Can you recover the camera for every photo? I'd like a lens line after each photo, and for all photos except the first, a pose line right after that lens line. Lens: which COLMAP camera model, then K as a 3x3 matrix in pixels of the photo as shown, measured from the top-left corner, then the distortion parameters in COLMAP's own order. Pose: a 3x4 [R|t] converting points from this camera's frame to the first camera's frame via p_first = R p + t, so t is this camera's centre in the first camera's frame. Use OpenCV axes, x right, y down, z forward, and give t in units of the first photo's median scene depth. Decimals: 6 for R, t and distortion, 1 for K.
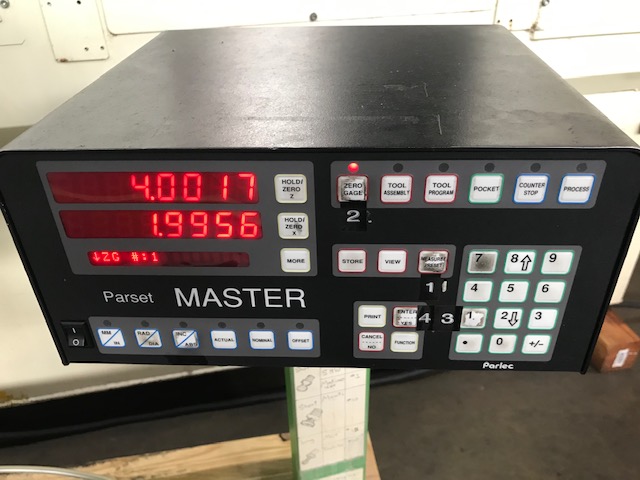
lens RADIAL K [[521.9, 0, 321.8], [0, 521.9, 227.6], [0, 0, 1]] dist [0.025245, -0.066966]
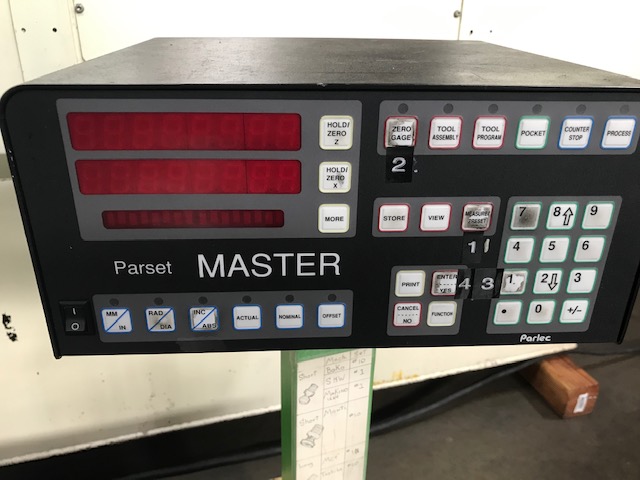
lens RADIAL K [[521.9, 0, 318.3], [0, 521.9, 239.2], [0, 0, 1]] dist [0.025245, -0.066966]
pose [[0.993356, -0.006790, 0.114879, -0.177729], [0.021585, 0.991534, -0.128044, 0.209533], [-0.113037, 0.129673, 0.985093, 0.079919]]
